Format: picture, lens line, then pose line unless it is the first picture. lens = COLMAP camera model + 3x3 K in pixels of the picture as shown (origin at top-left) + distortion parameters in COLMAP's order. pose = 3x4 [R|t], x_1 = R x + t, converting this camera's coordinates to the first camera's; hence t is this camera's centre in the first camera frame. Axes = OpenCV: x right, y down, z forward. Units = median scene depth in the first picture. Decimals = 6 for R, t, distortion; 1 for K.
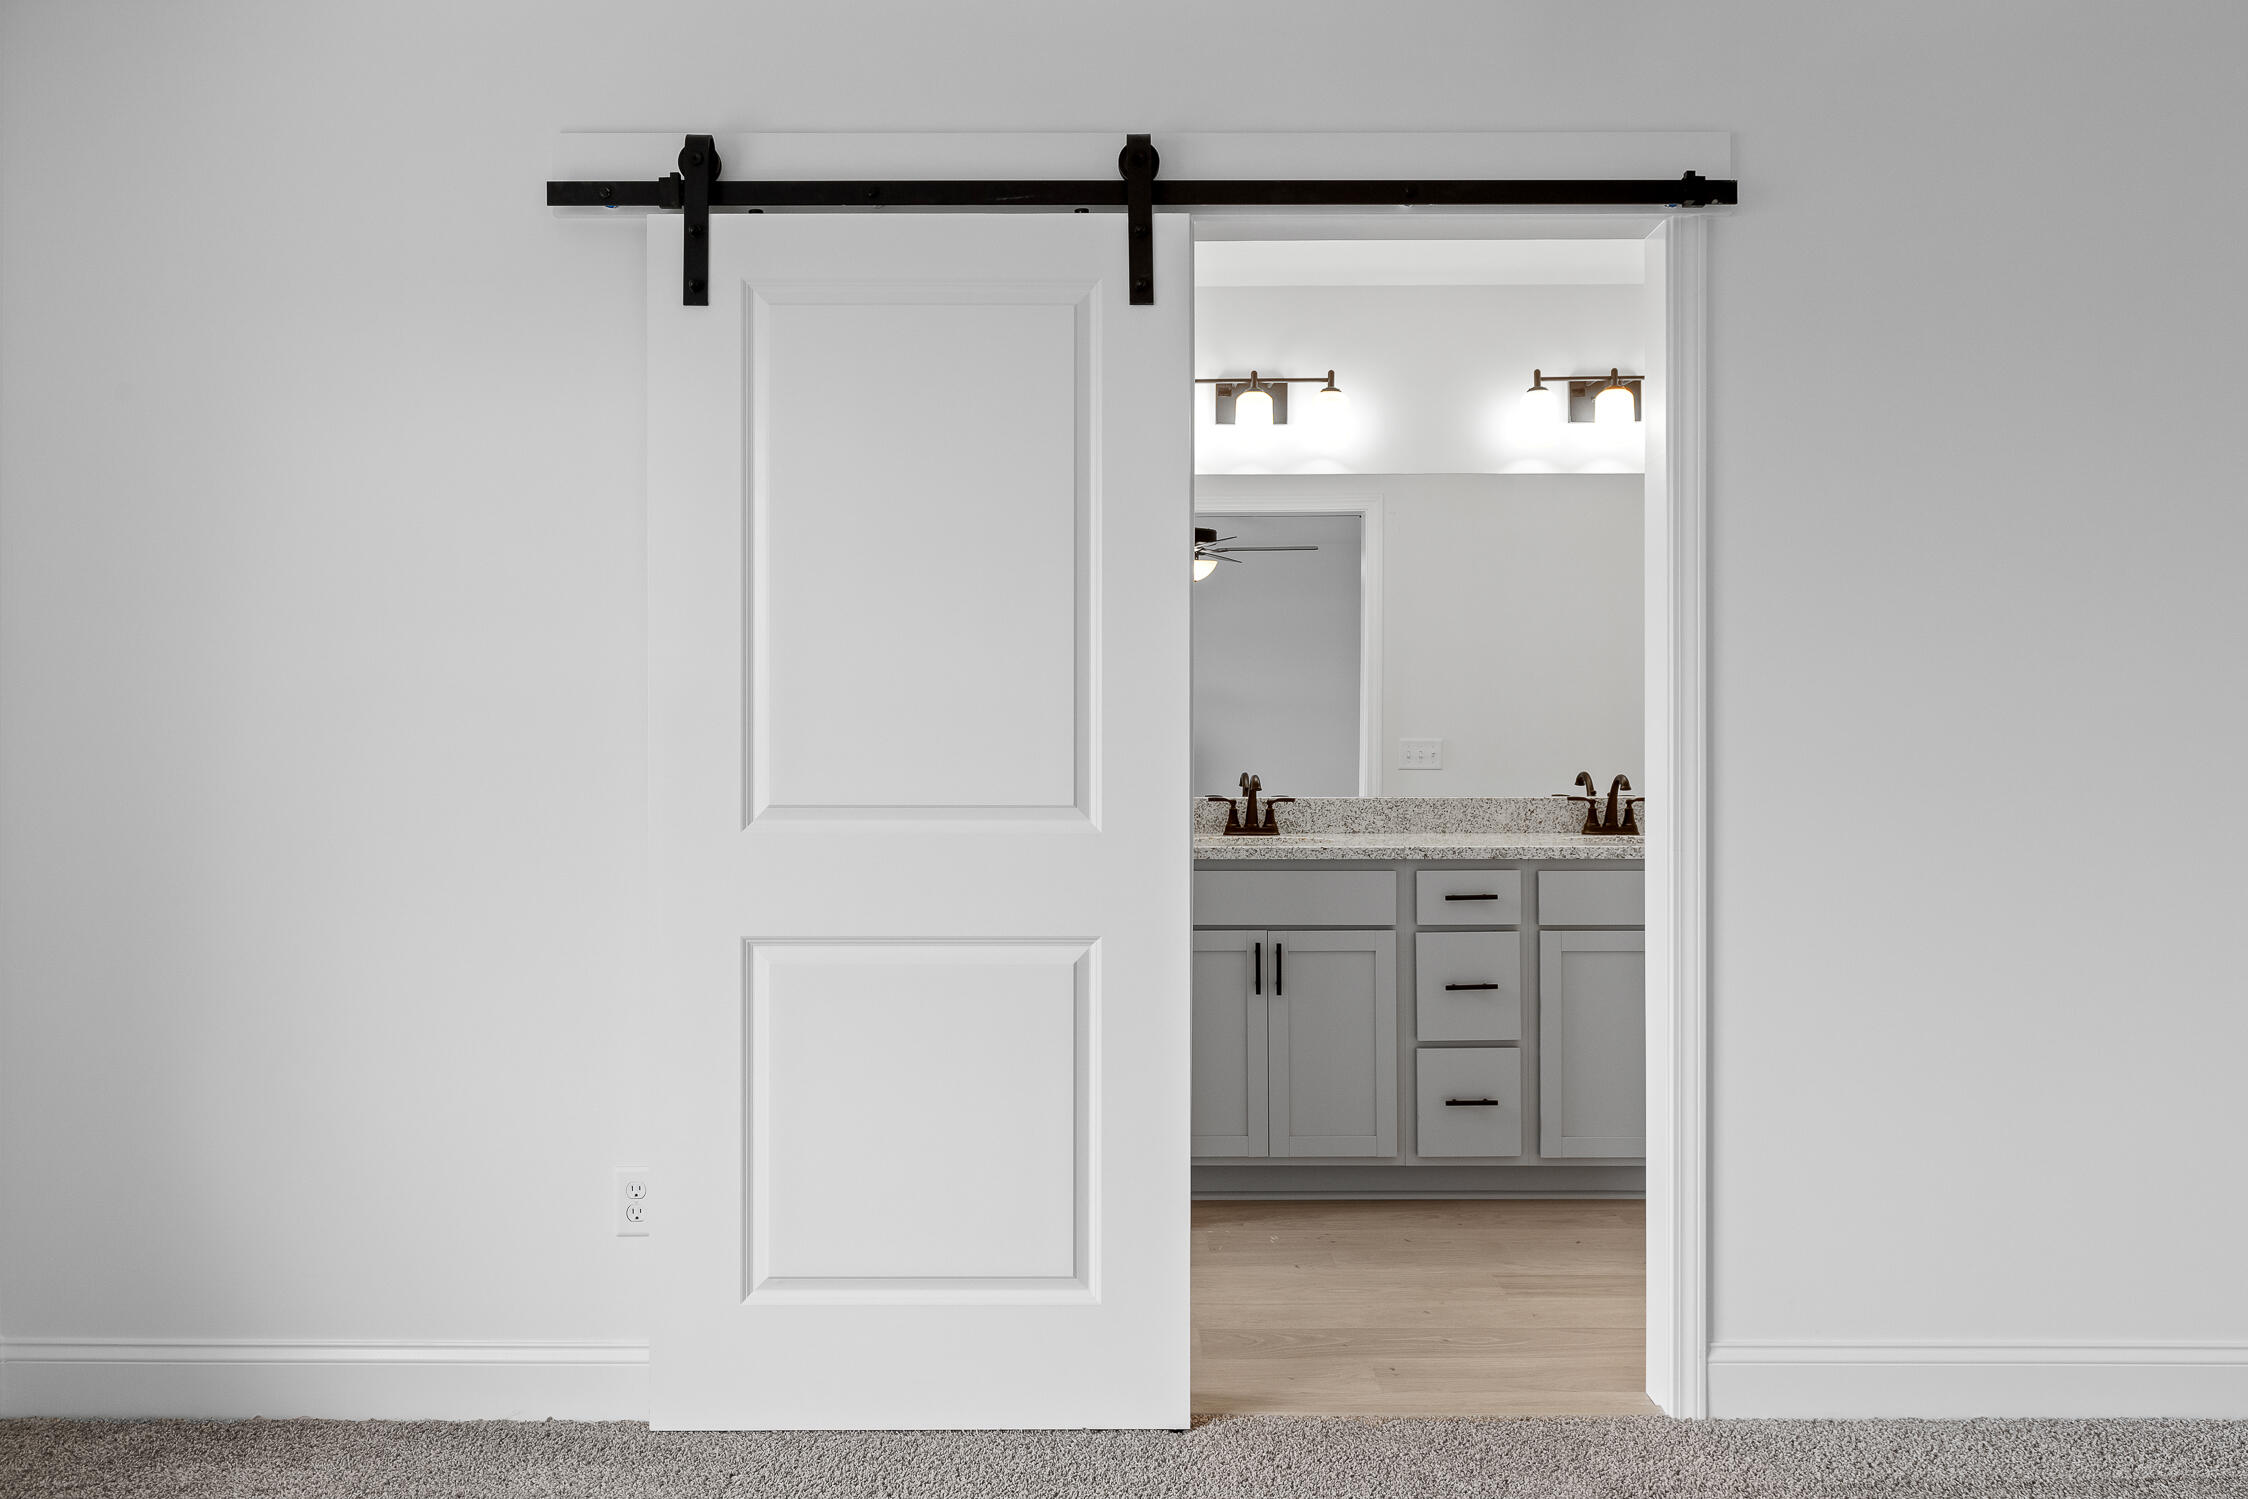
lens RADIAL K [[1607.9, 0, 1124.0], [0, 1607.9, 749.5], [0, 0, 1]] dist [0.004058, -0.000367]
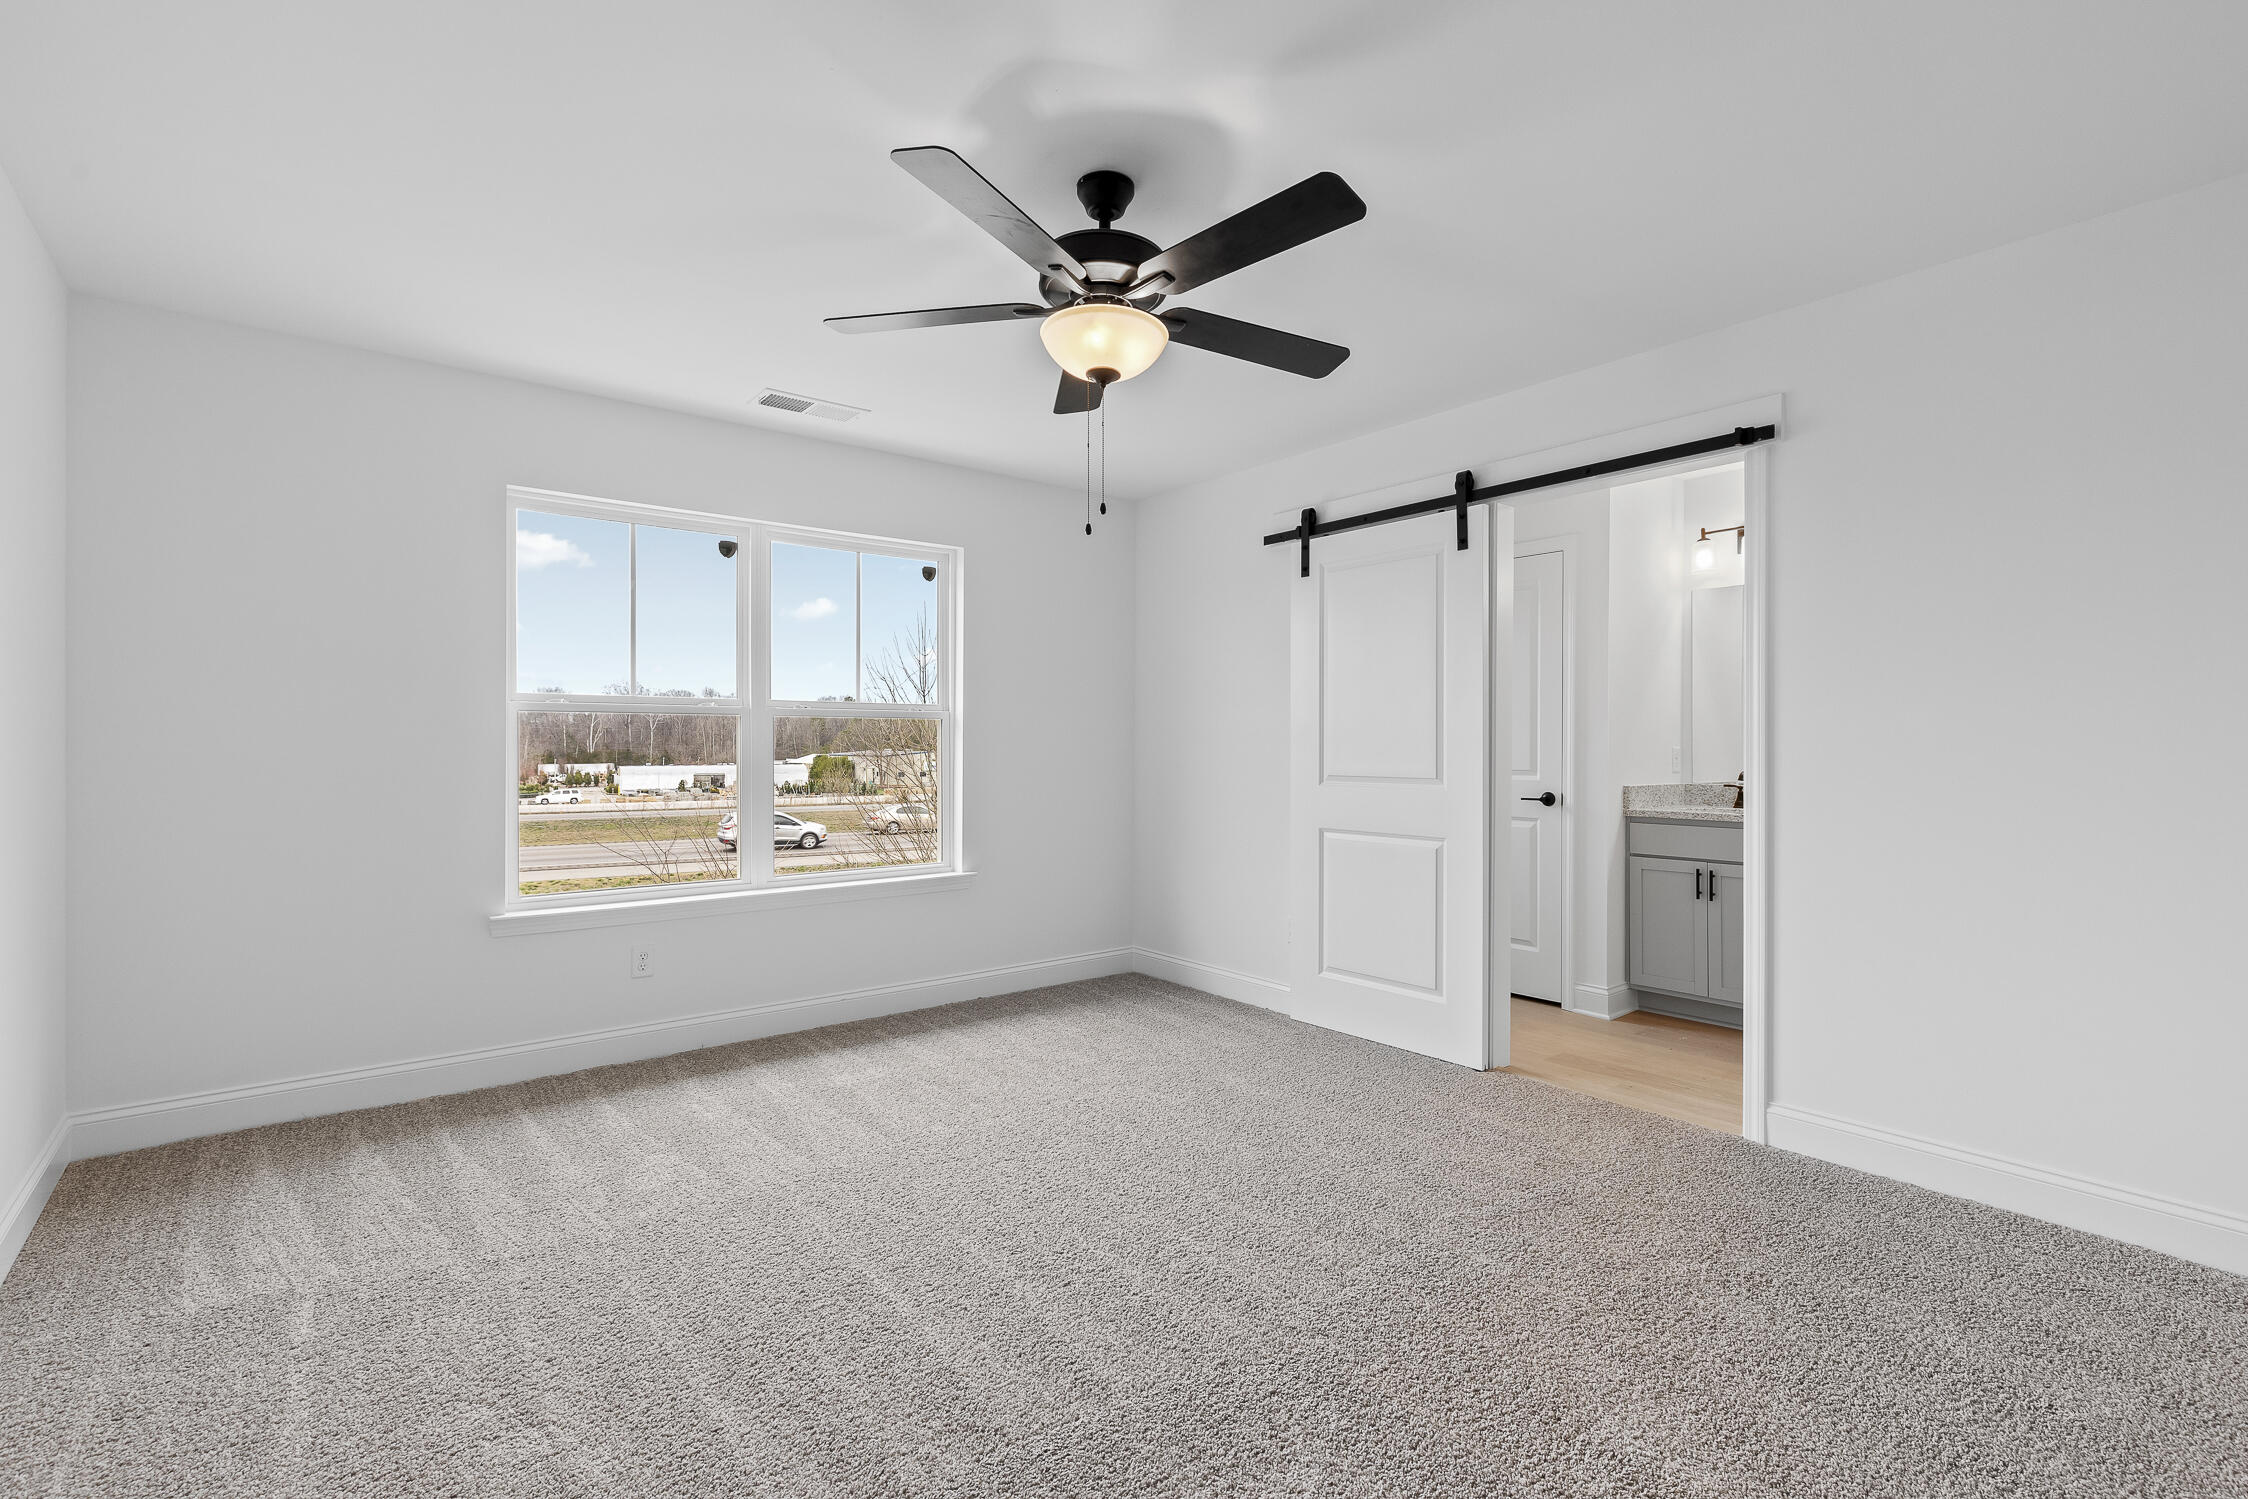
lens RADIAL K [[1037.9, 0, 1112.5], [0, 1037.9, 738.6], [0, 0, 1]] dist [0.008330, 0.000193]
pose [[0.620458, -0.006406, -0.784214, 0.562304], [-0.007084, 0.999880, -0.013772, 0.002350], [0.784208, 0.014100, 0.620338, -0.168470]]
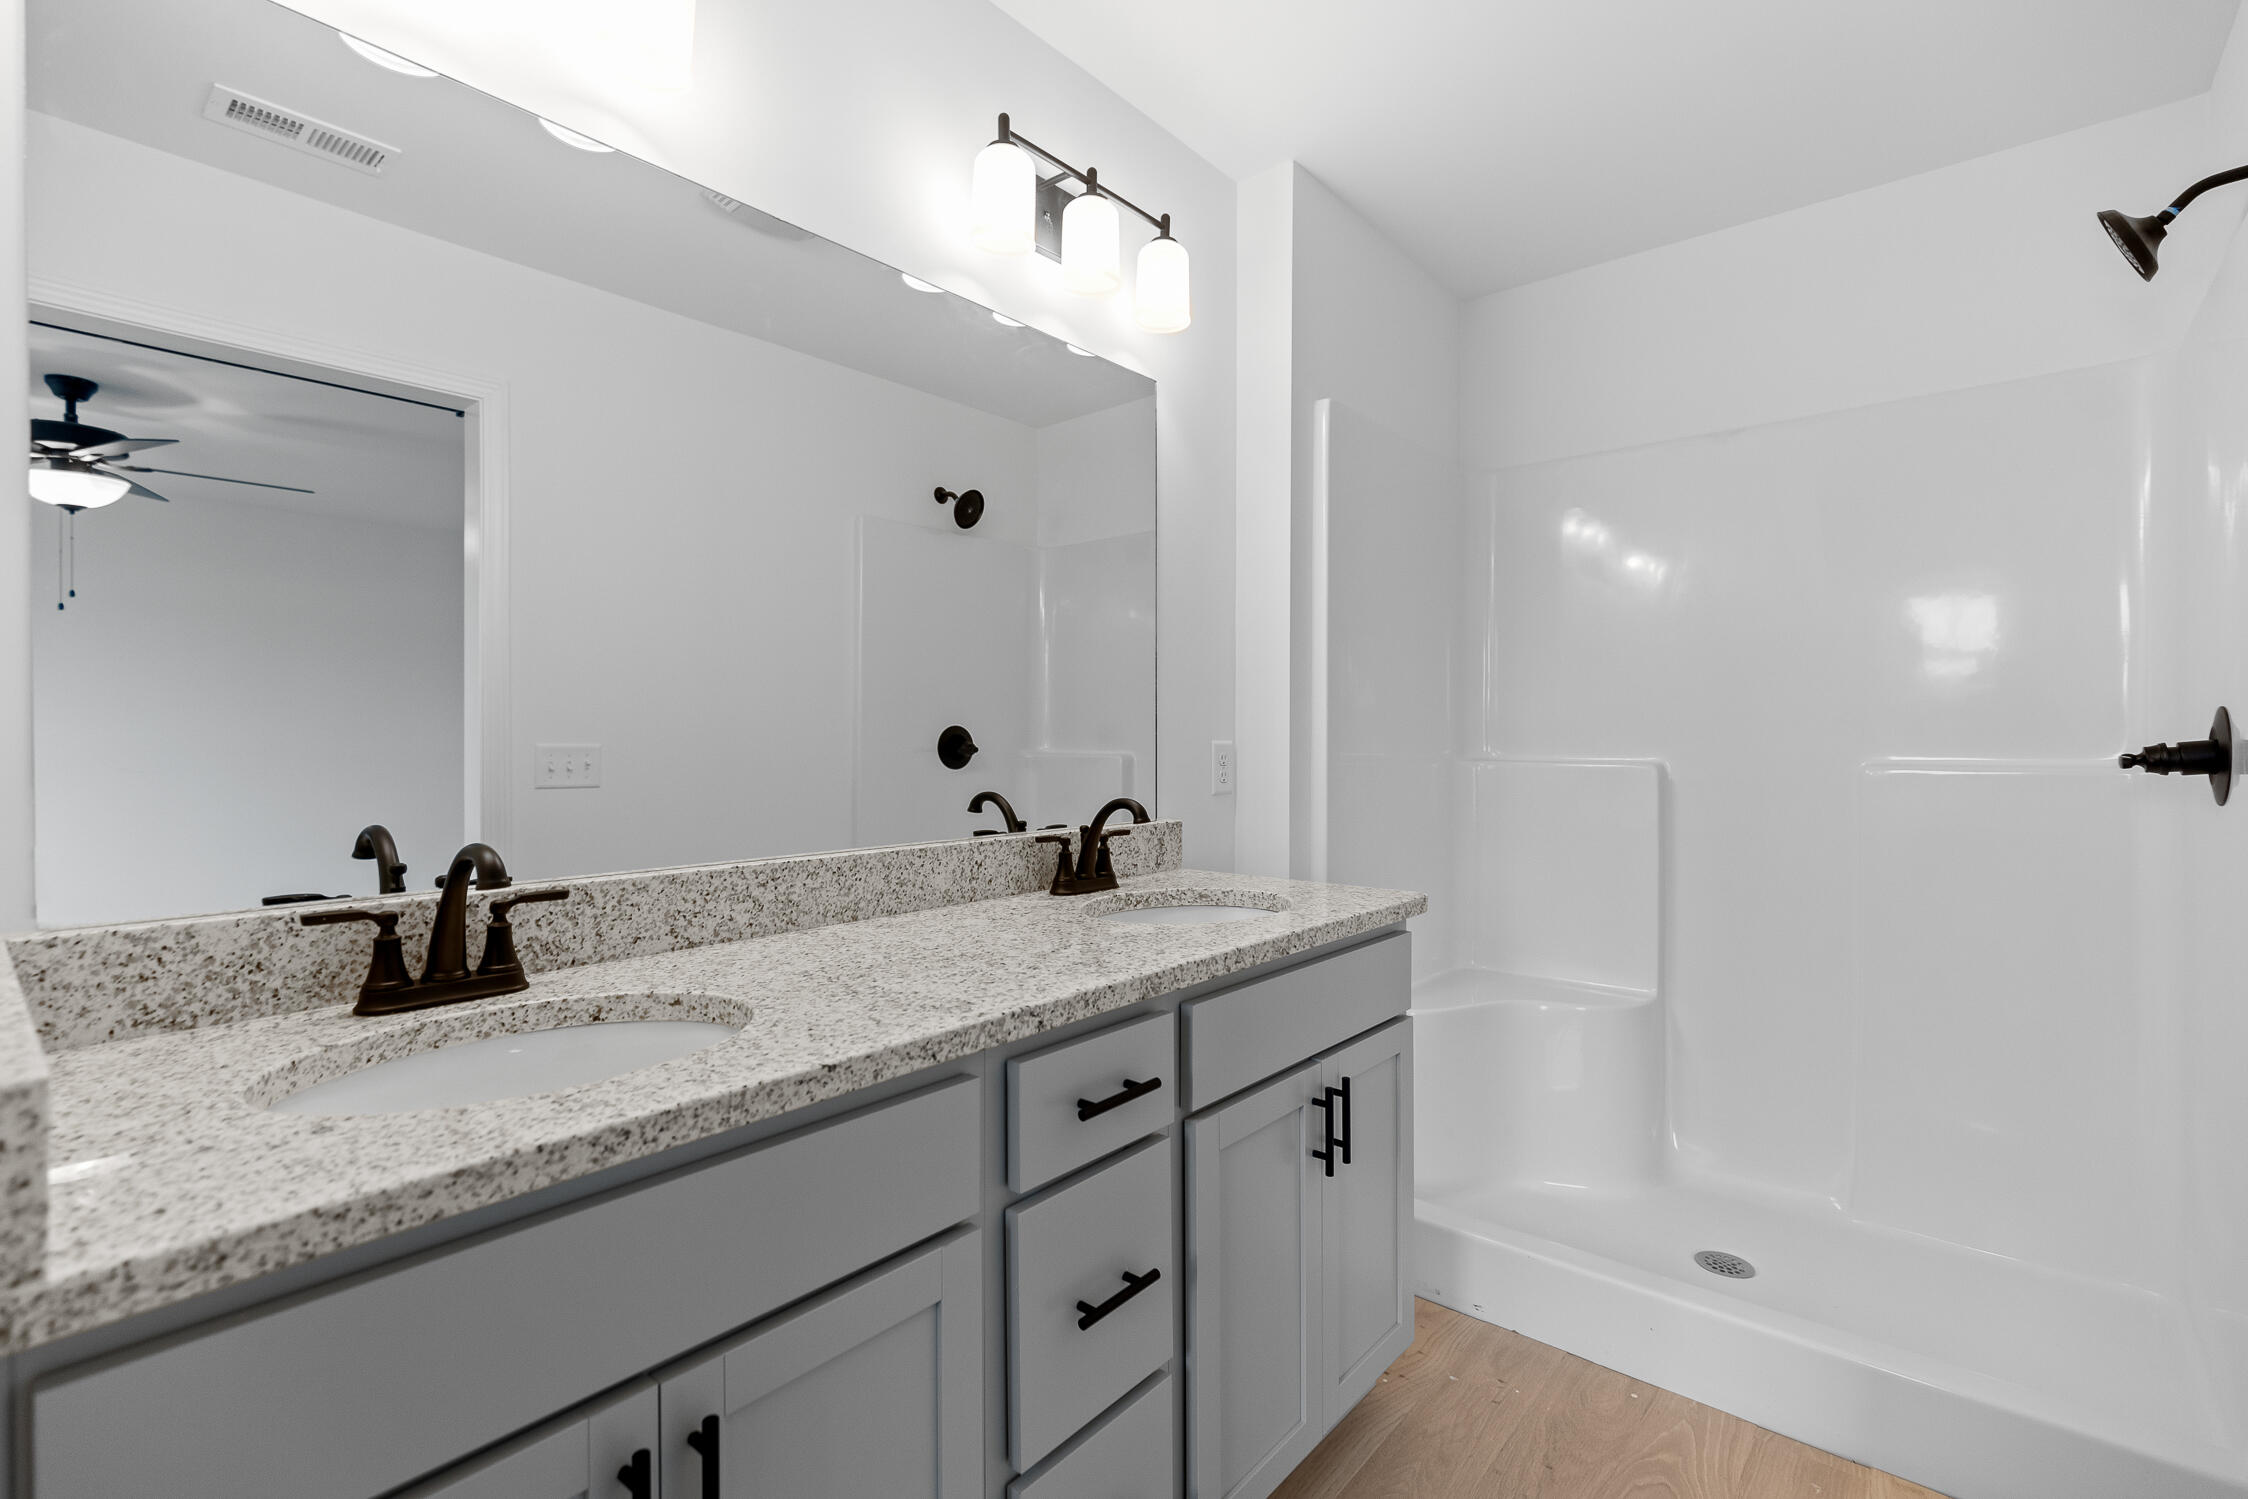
lens RADIAL K [[1024.2, 0, 1103.0], [0, 1024.2, 734.9], [0, 0, 1]] dist [0.013077, 0.000325]
pose [[0.663331, 0.001049, 0.748326, 0.000106], [0.010262, 0.999892, -0.010498, -0.005634], [-0.748256, 0.014643, 0.663248, 0.809794]]
